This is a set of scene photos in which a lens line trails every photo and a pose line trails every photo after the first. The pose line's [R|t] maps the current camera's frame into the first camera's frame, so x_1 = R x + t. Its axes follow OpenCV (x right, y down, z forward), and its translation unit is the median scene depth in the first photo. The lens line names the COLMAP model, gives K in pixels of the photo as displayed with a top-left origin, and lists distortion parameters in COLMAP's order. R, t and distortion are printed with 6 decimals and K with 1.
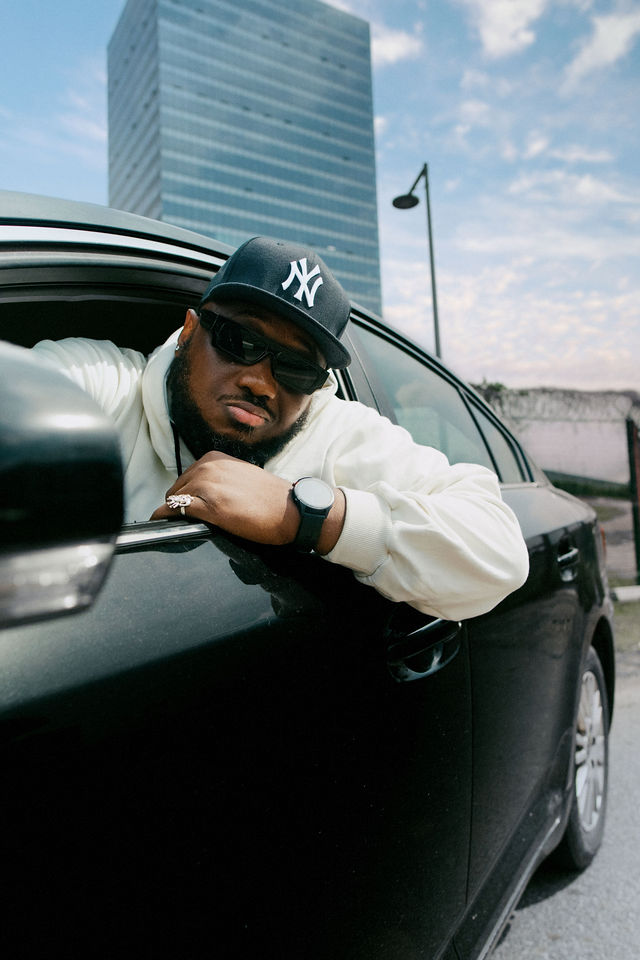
lens RADIAL K [[705.2, 0, 320.0], [0, 705.2, 480.0], [0, 0, 1]] dist [-0.037866, 0.067267]
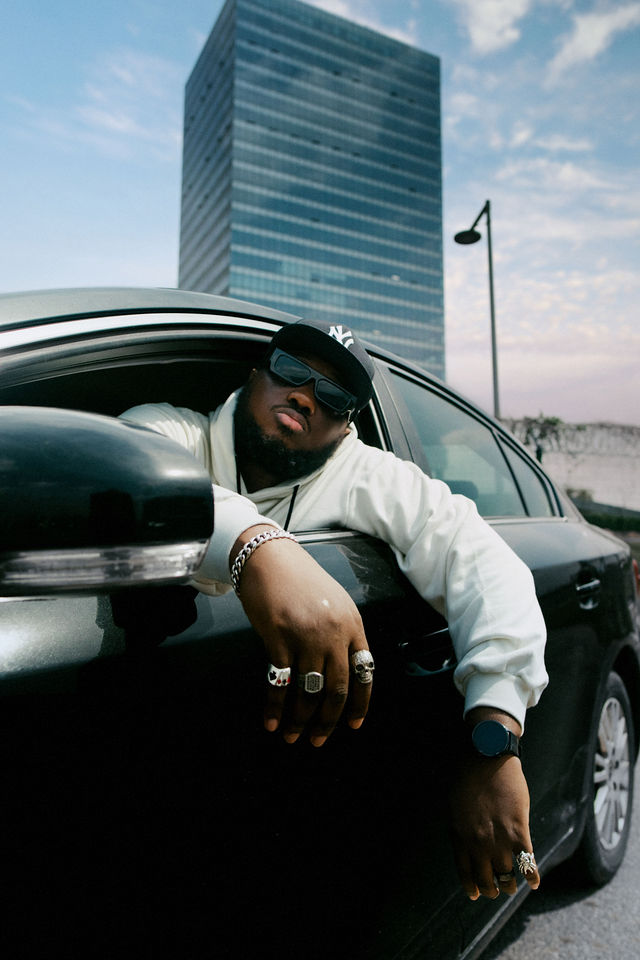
lens RADIAL K [[705.2, 0, 320.0], [0, 705.2, 480.0], [0, 0, 1]] dist [-0.037866, 0.067267]
pose [[0.996152, 0.030497, -0.082162, 0.021803], [-0.033585, 0.998770, -0.036477, -0.002221], [0.080948, 0.039096, 0.995951, -0.116859]]
